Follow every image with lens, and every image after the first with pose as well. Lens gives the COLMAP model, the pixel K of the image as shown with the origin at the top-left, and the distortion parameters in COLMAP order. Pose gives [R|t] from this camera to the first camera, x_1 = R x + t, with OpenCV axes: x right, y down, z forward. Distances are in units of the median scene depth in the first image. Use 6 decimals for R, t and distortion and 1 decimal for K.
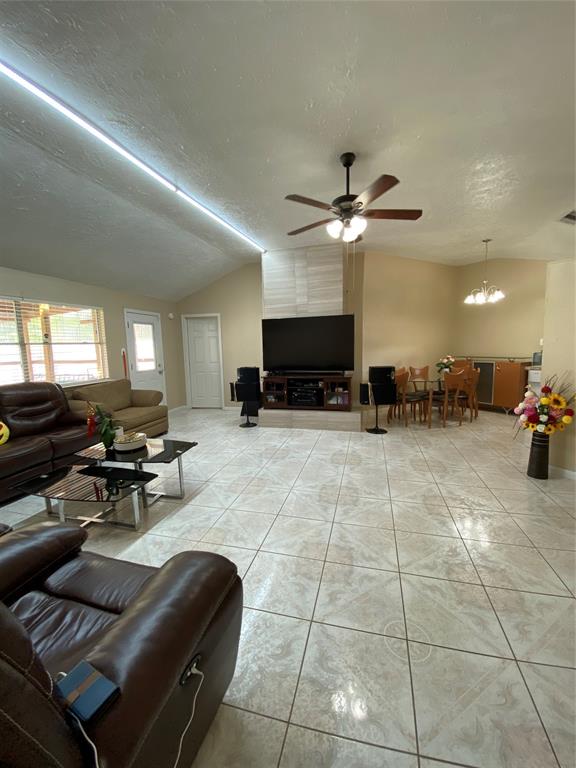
lens RADIAL K [[309.6, 0, 286.2], [0, 309.6, 381.2], [0, 0, 1]] dist [0.033346, -0.027686]
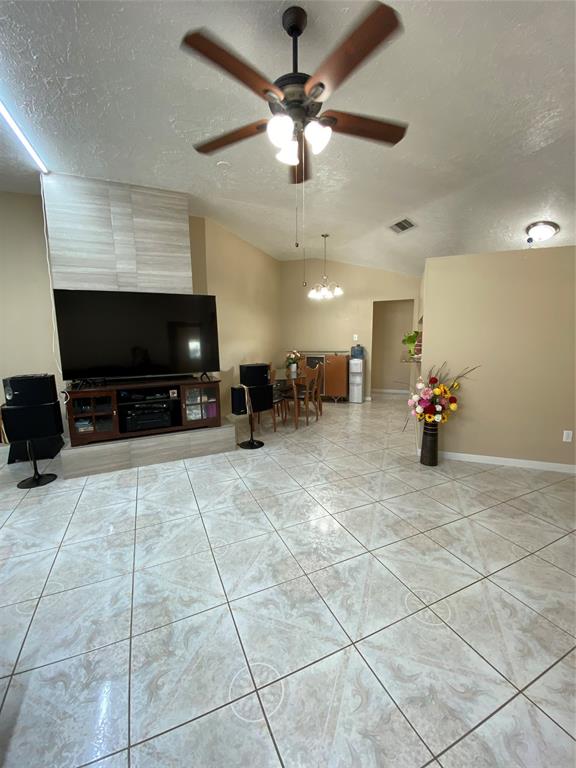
lens RADIAL K [[309.6, 0, 286.2], [0, 309.6, 381.2], [0, 0, 1]] dist [0.033346, -0.027686]
pose [[0.771416, -0.075448, 0.631843, -0.129300], [0.068994, 0.997009, 0.034818, -0.024750], [-0.632580, 0.016735, 0.774314, 0.309730]]
